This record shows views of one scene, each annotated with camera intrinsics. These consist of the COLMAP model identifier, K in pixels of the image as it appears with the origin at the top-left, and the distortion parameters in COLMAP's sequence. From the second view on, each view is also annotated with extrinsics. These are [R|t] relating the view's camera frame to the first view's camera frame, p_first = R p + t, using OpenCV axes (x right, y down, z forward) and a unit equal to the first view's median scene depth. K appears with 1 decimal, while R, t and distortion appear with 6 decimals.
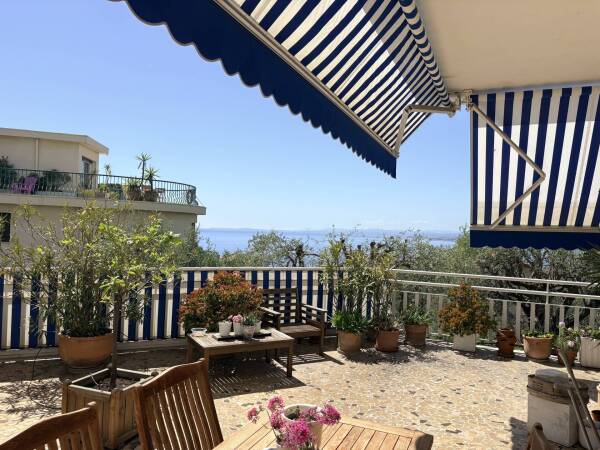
lens RADIAL K [[451.2, 0, 300.0], [0, 451.2, 225.0], [0, 0, 1]] dist [0.061770, -0.099955]
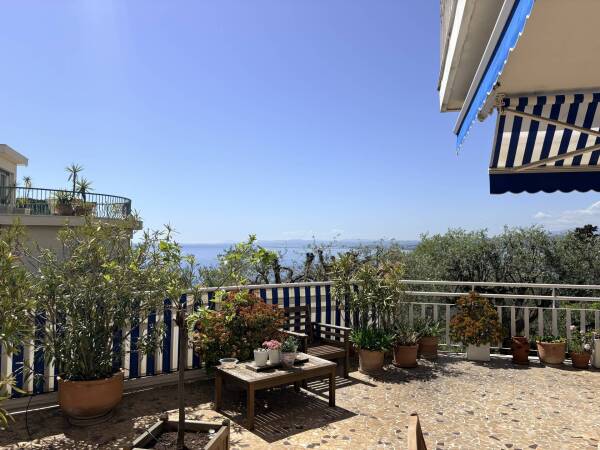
lens RADIAL K [[455.4, 0, 300.0], [0, 455.4, 225.0], [0, 0, 1]] dist [0.053770, -0.059189]
pose [[0.986876, -0.025832, 0.159401, -0.177838], [0.029779, 0.999305, -0.022424, -0.004618], [-0.158711, 0.026877, 0.986959, 0.082591]]
